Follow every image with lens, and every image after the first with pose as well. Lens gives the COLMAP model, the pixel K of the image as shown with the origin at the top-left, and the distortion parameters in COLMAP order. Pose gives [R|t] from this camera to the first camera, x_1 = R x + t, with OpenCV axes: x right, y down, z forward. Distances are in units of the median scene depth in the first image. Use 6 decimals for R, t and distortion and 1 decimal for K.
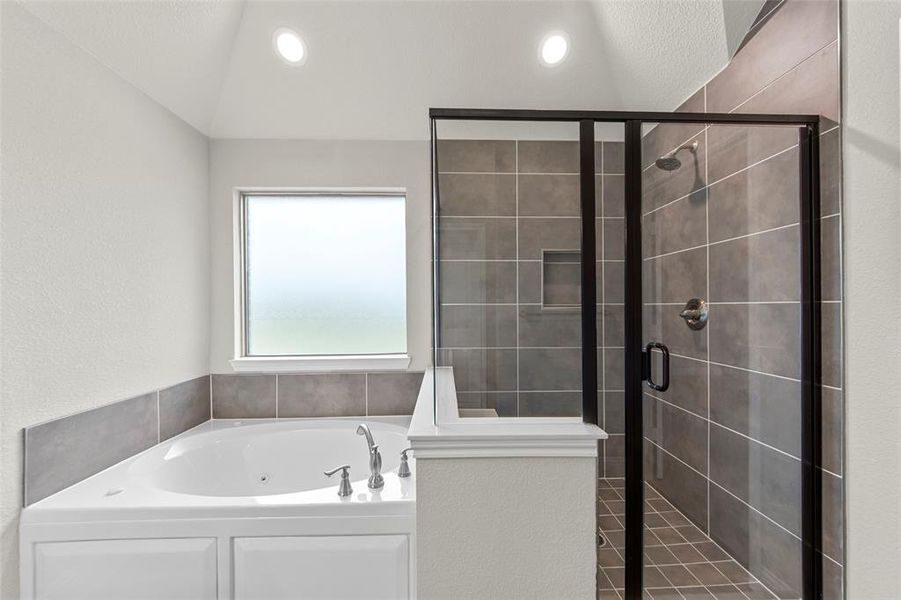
lens RADIAL K [[347.4, 0, 457.0], [0, 347.4, 307.6], [0, 0, 1]] dist [0.005441, -0.000658]
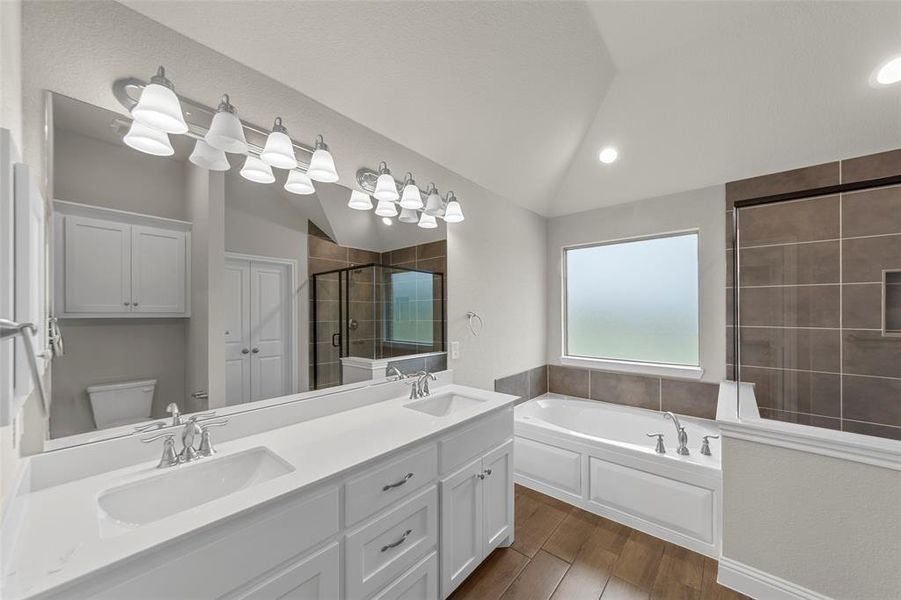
lens RADIAL K [[323.1, 0, 459.2], [0, 323.1, 310.7], [0, 0, 1]] dist [-0.001440, 0.001653]
pose [[0.741287, 0.002654, -0.671183, -0.011674], [-0.009036, 0.999941, -0.006026, -0.046109], [0.671128, 0.010532, 0.741267, -0.394176]]
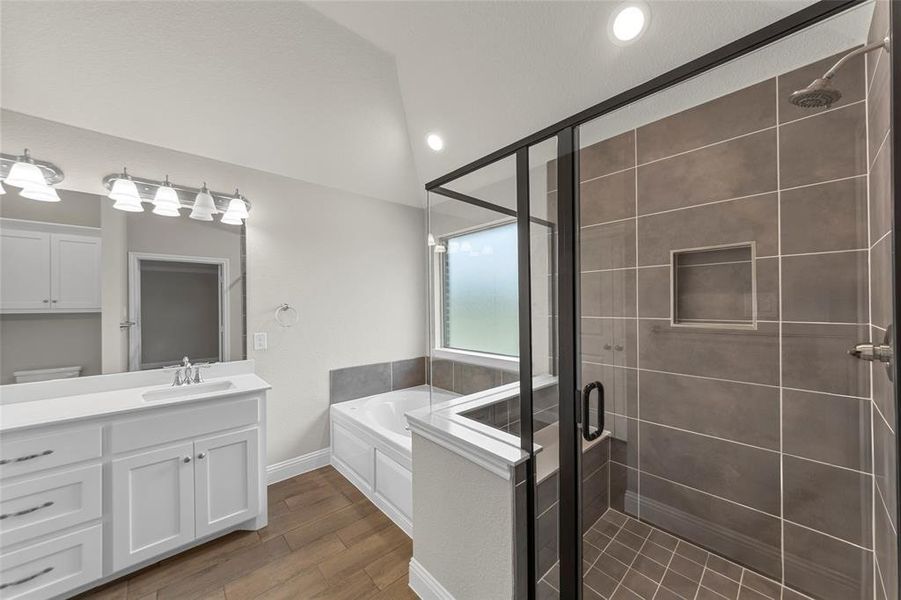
lens RADIAL K [[323.1, 0, 443.1], [0, 323.1, 303.6], [0, 0, 1]] dist [-0.001440, 0.001653]
pose [[0.643018, -0.003769, -0.765842, 0.484942], [0.004338, 0.999990, -0.001279, -0.047750], [0.765839, -0.002500, 0.643028, 0.117172]]
